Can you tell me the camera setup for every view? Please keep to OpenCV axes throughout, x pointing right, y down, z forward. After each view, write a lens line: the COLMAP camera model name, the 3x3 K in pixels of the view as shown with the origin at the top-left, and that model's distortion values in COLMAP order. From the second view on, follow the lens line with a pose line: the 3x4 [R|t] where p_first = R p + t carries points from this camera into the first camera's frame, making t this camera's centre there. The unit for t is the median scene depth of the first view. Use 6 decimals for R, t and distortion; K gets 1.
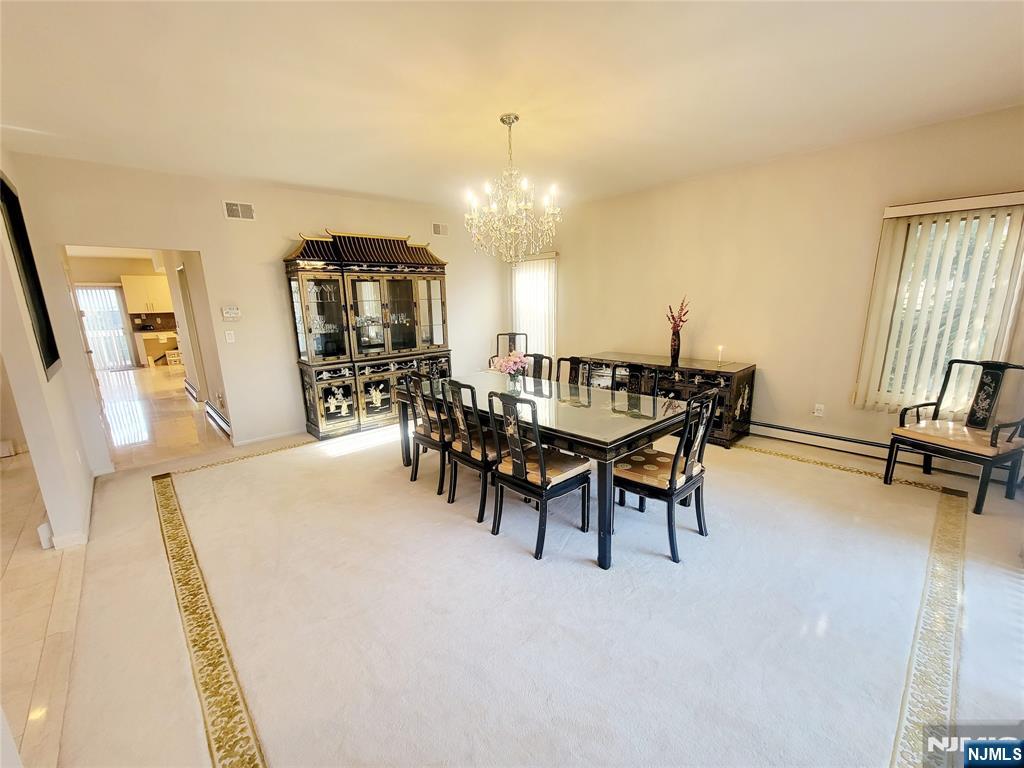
lens RADIAL K [[423.6, 0, 510.0], [0, 423.6, 394.3], [0, 0, 1]] dist [-0.003055, -0.000341]
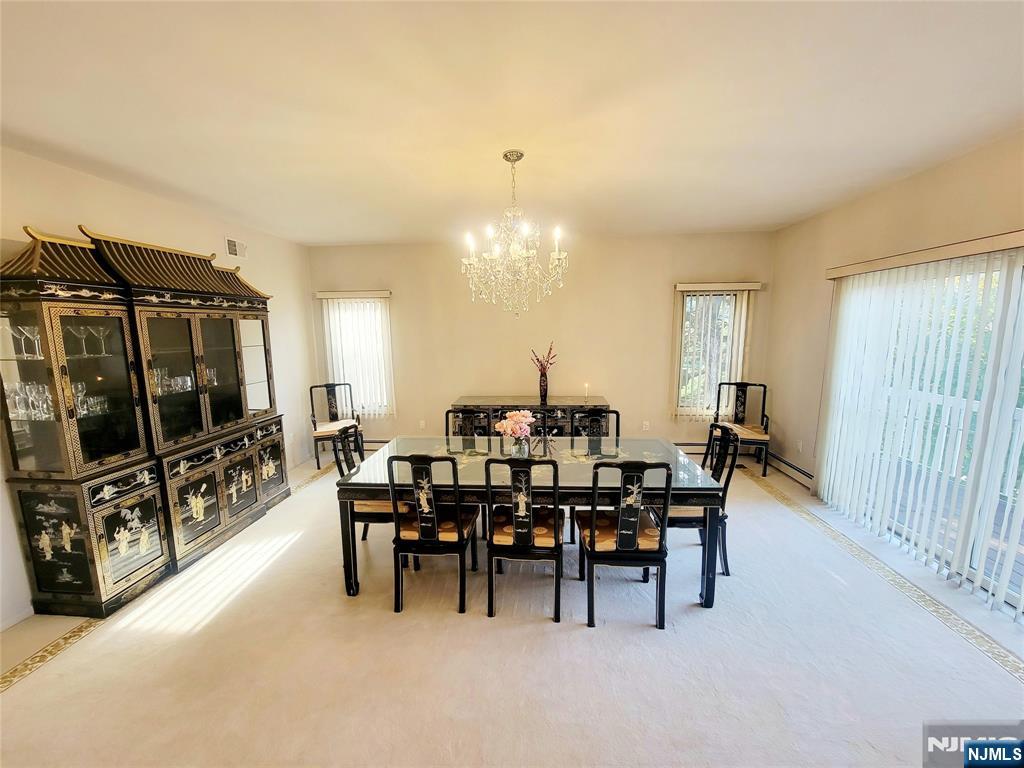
lens RADIAL K [[417.7, 0, 510.7], [0, 417.7, 395.7], [0, 0, 1]] dist [-0.002322, -0.000678]
pose [[0.735149, -0.094889, 0.671232, -0.390955], [0.143213, 0.989547, -0.016962, -0.081099], [-0.662606, 0.108599, 0.741053, 0.246677]]
